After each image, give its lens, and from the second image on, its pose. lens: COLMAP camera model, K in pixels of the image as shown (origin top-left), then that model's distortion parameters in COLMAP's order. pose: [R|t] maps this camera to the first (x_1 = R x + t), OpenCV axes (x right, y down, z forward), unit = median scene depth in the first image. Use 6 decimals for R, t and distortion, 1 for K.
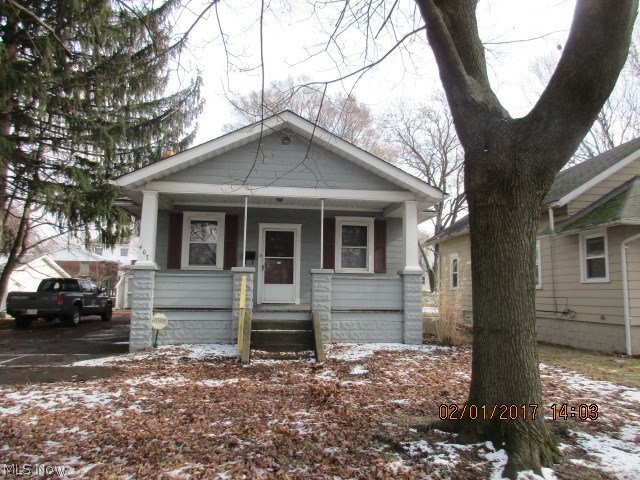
lens RADIAL K [[479.6, 0, 320.0], [0, 479.6, 239.3], [0, 0, 1]] dist [0.001509, -0.006431]
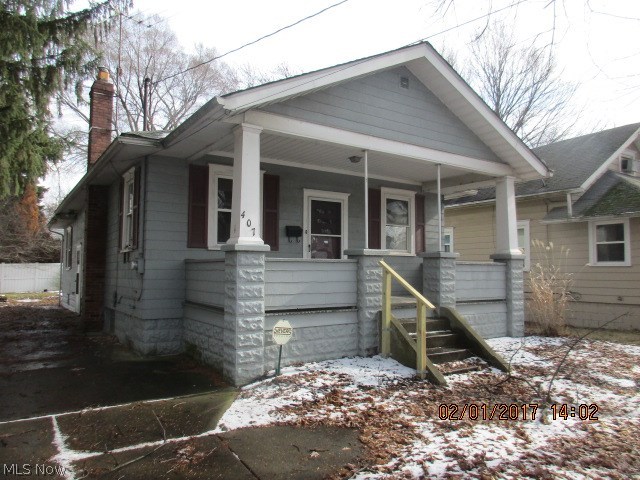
lens RADIAL K [[479.6, 0, 319.9], [0, 479.6, 239.8], [0, 0, 1]] dist [0.001509, -0.006431]
pose [[0.888411, 0.020043, 0.458610, -0.488479], [-0.042589, 0.998336, 0.038873, 0.017173], [-0.457068, -0.054067, 0.887787, 0.344692]]
